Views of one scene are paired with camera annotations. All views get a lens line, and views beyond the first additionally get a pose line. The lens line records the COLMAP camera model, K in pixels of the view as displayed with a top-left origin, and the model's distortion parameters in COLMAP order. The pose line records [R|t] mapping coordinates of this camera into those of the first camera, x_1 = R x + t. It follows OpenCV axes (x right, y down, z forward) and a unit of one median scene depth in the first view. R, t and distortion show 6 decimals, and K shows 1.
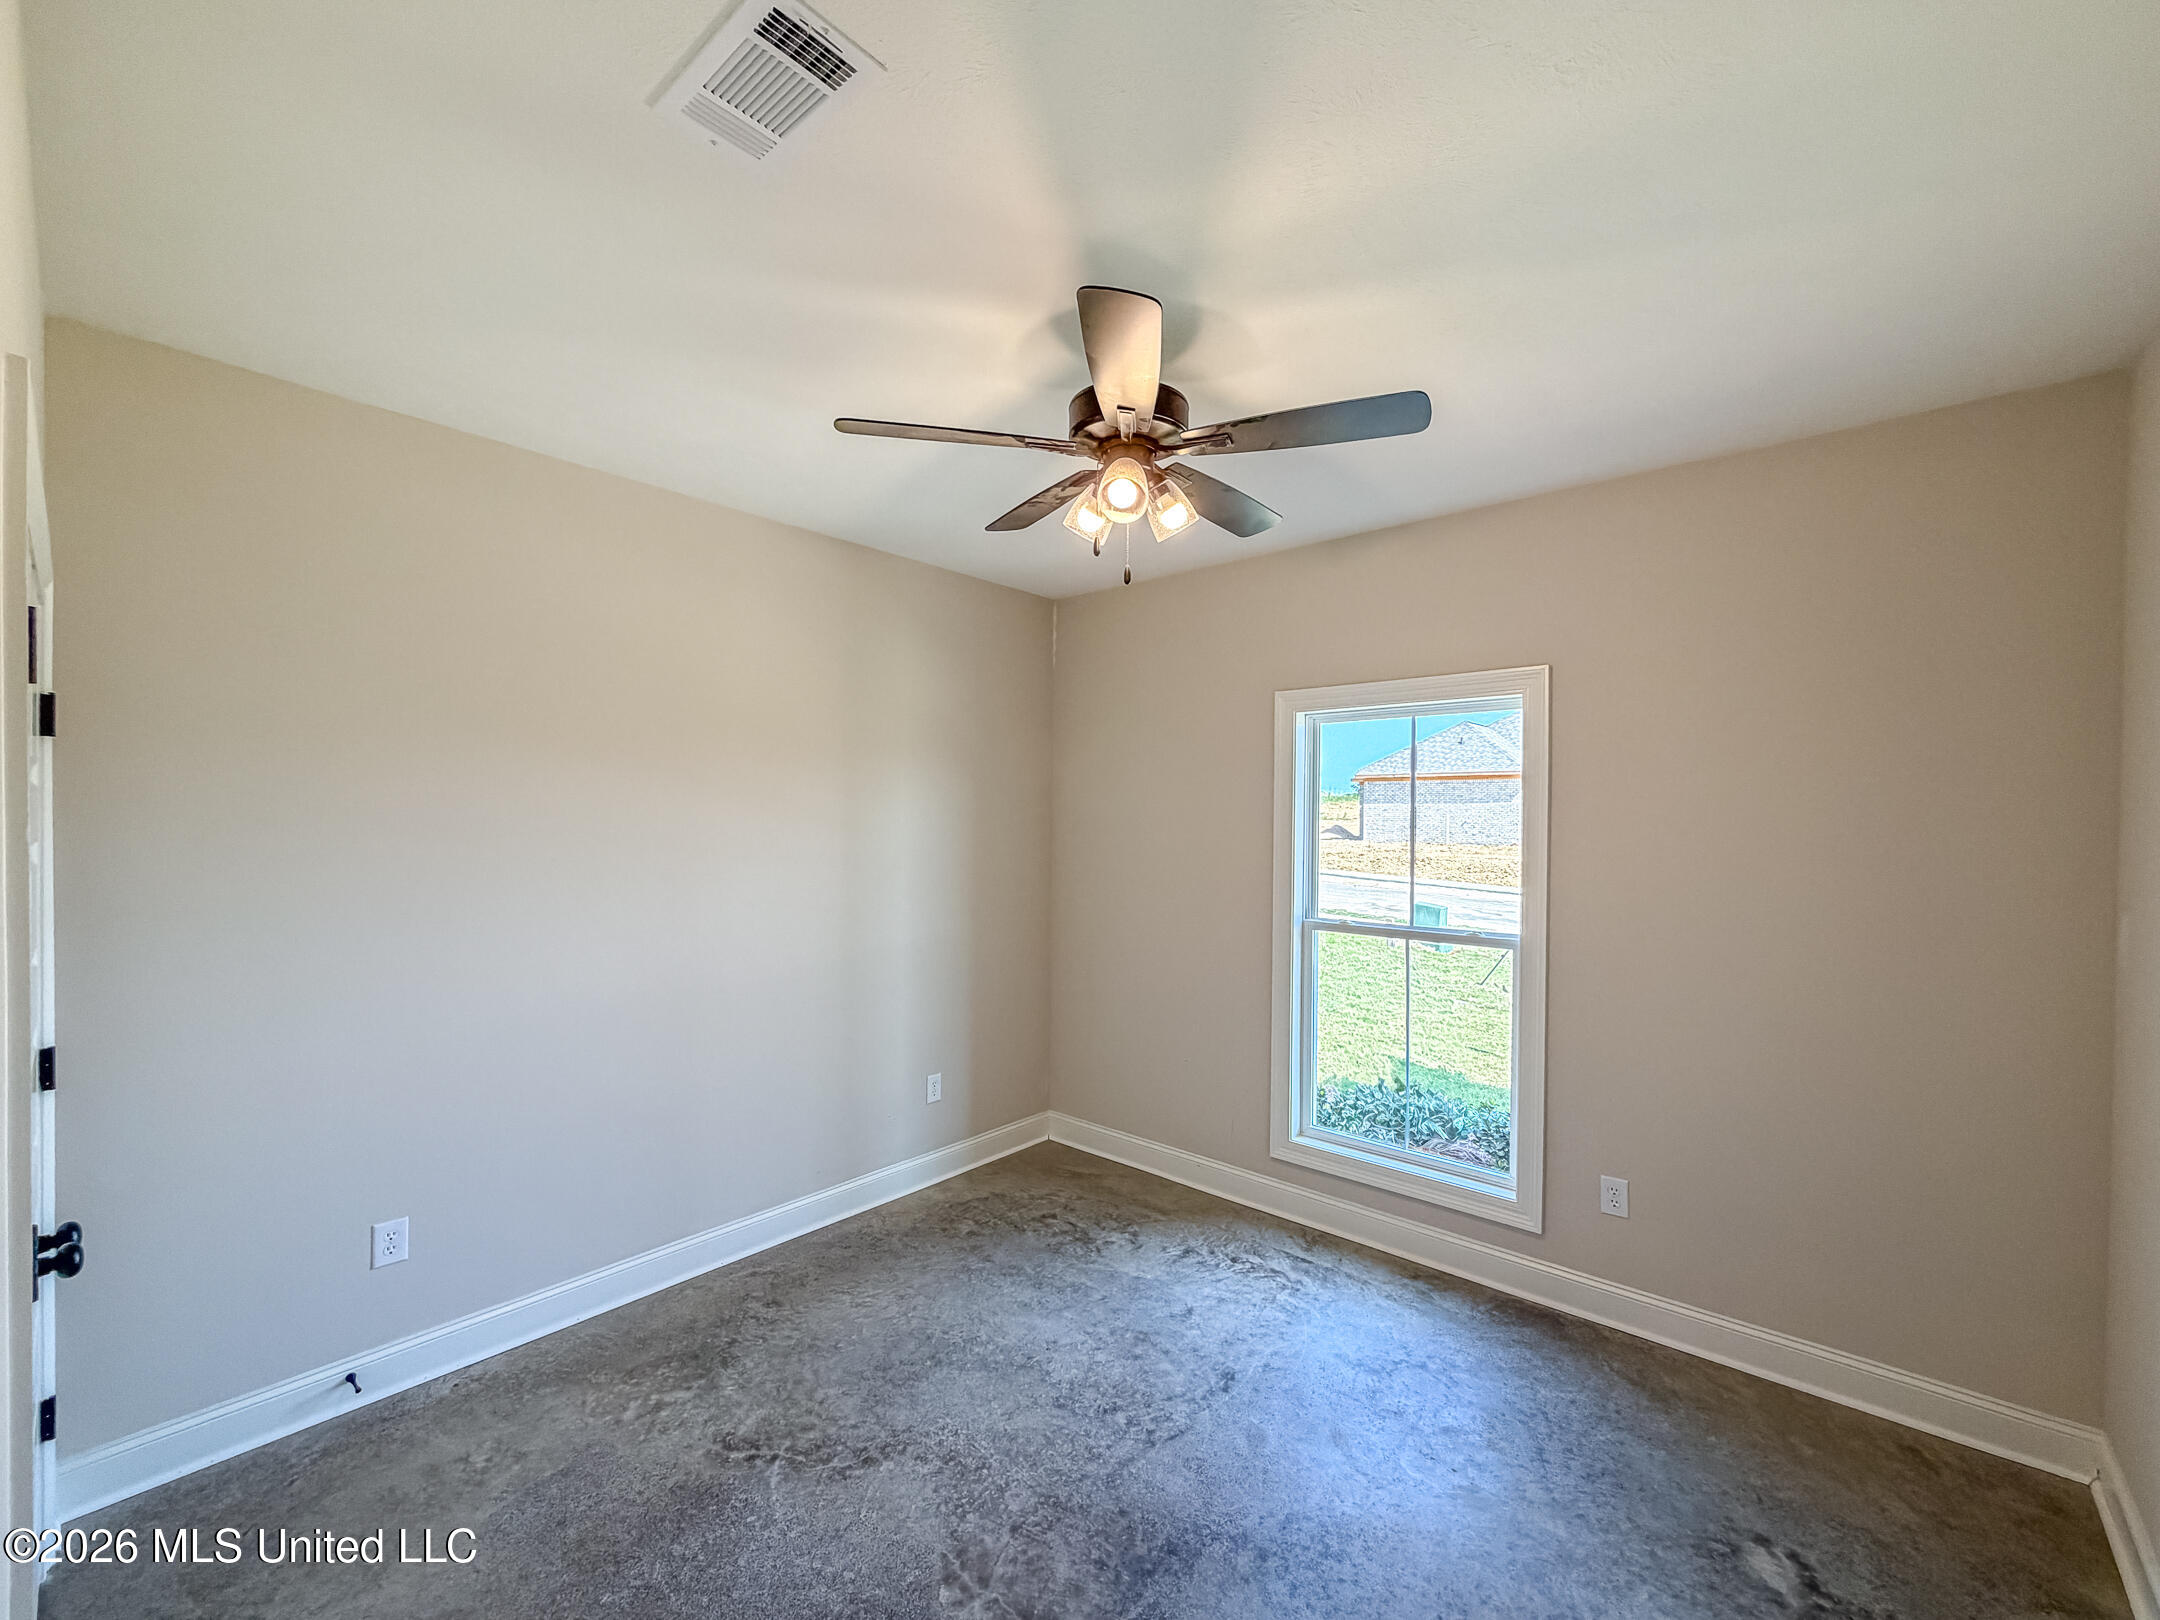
lens RADIAL K [[870.6, 0, 1088.0], [0, 870.6, 814.5], [0, 0, 1]] dist [0.000604, -0.000605]
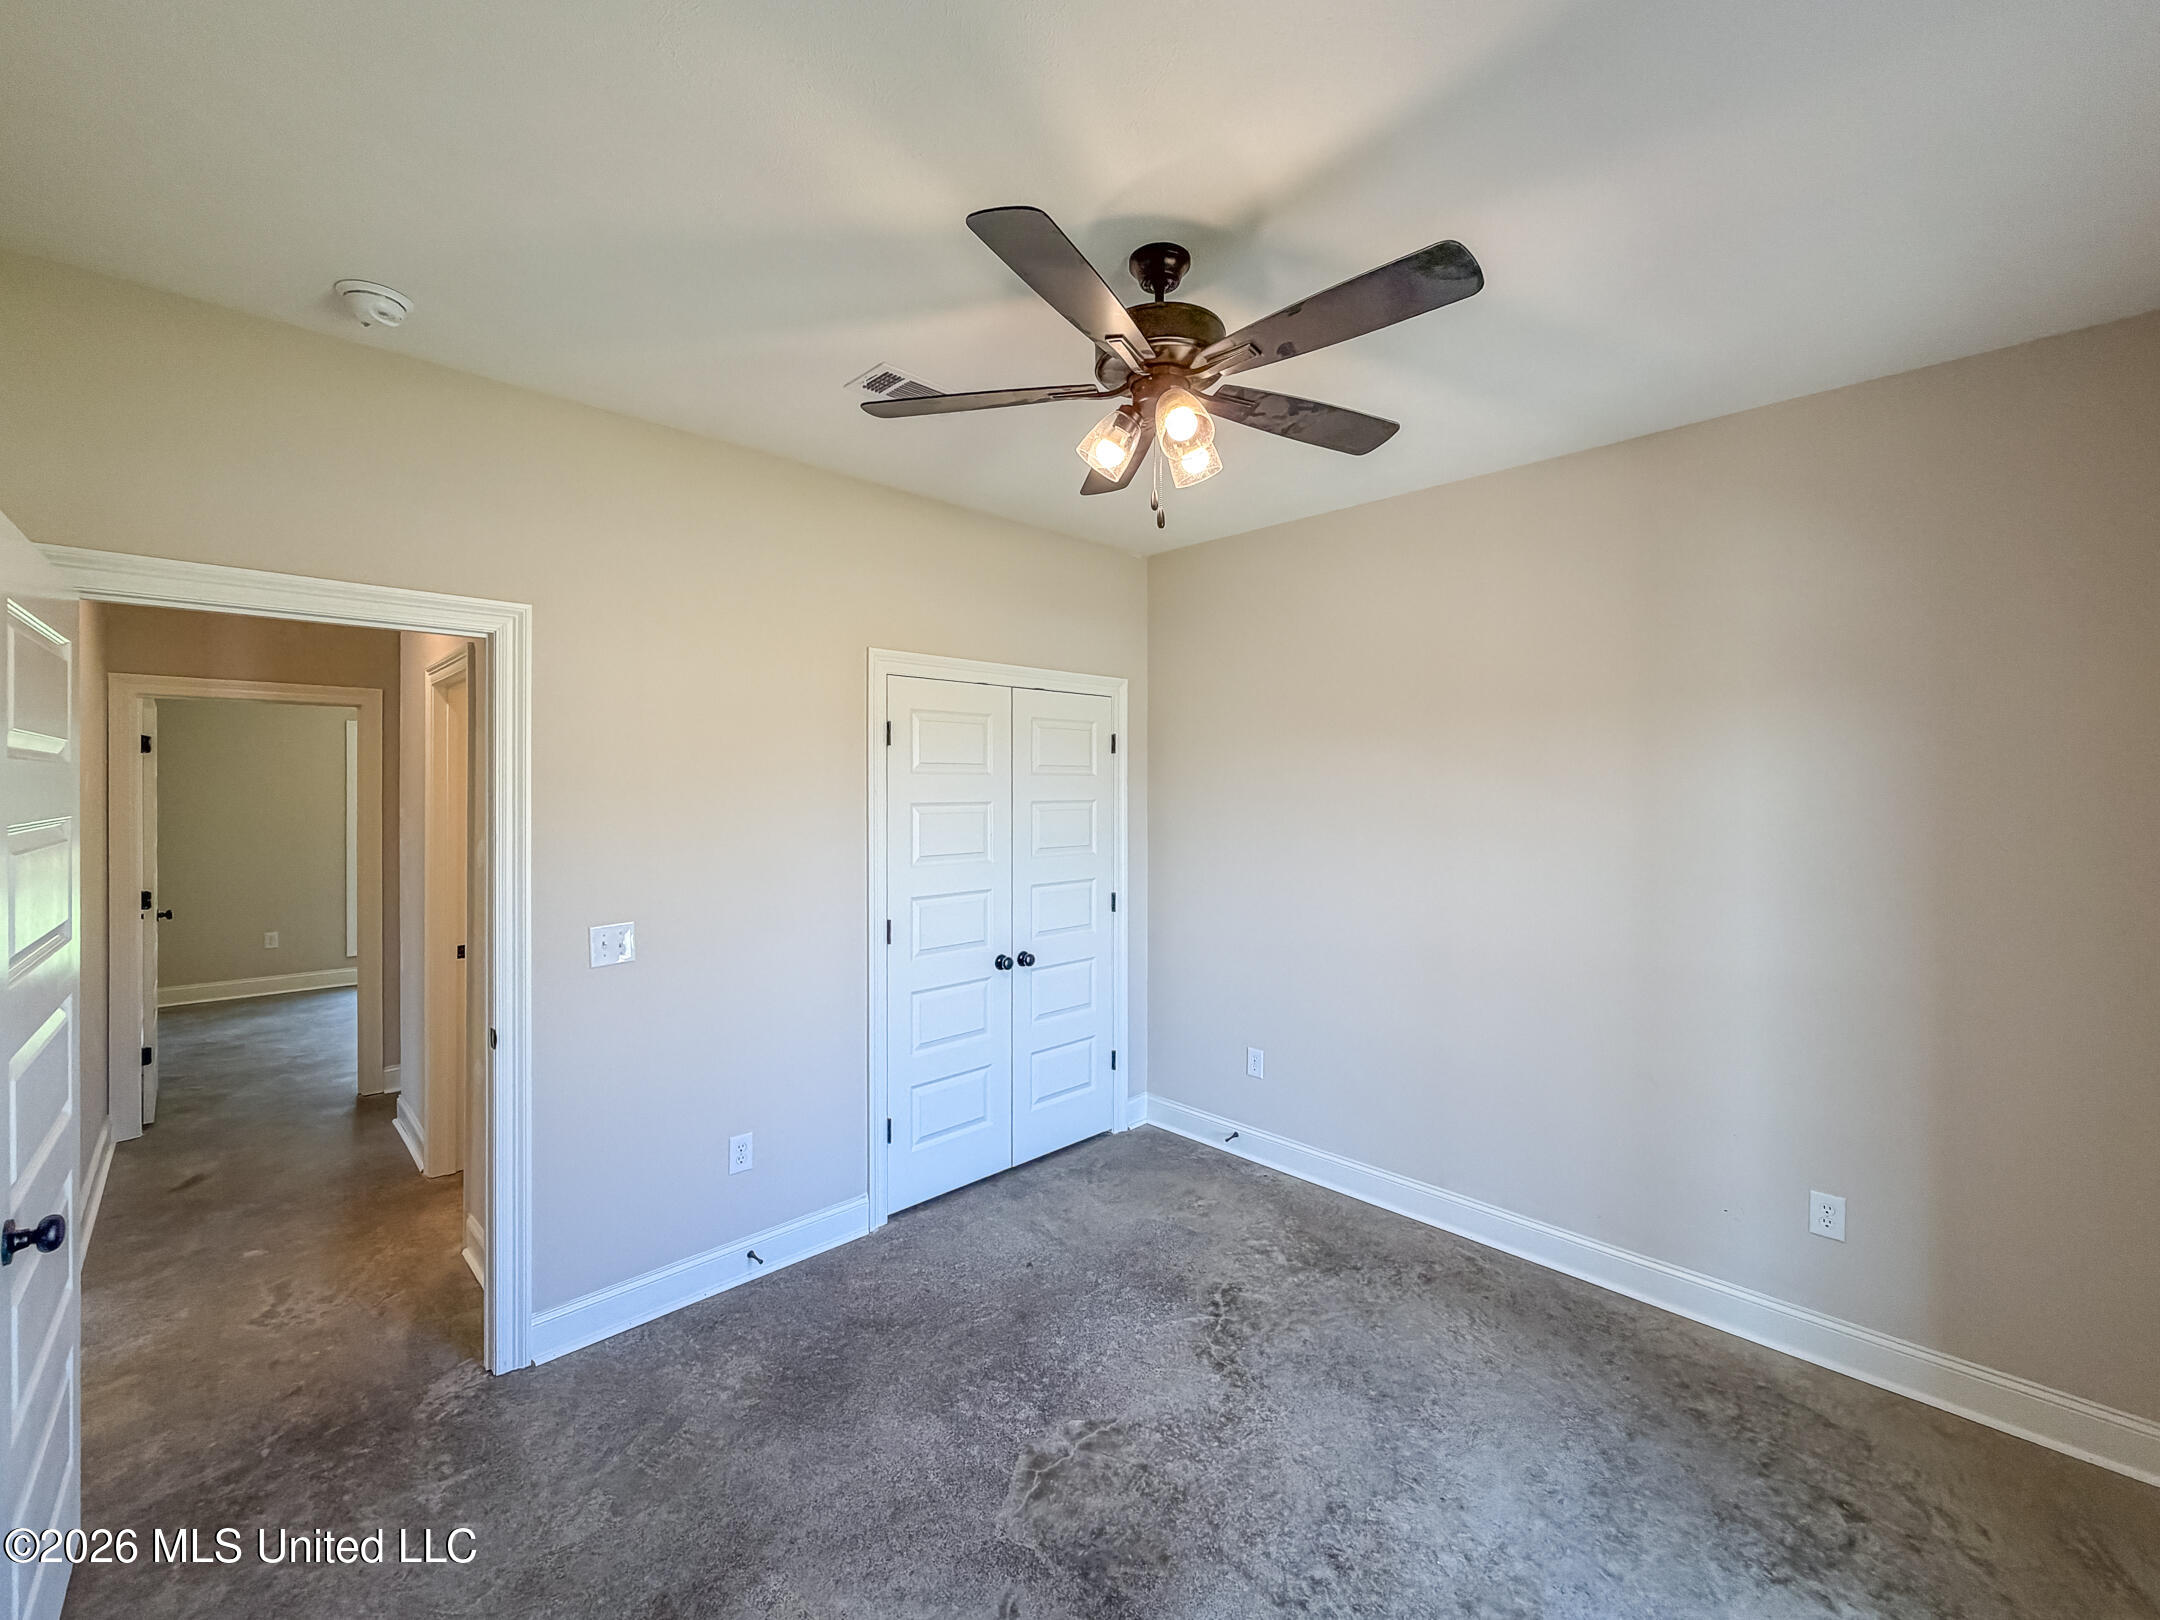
lens RADIAL K [[870.6, 0, 1083.9], [0, 870.6, 793.7], [0, 0, 1]] dist [0.000604, -0.000605]
pose [[-0.070064, -0.002746, -0.997539, 0.809753], [0.007057, 0.999970, -0.003248, 0.013157], [0.997518, -0.007267, -0.070042, 0.845829]]
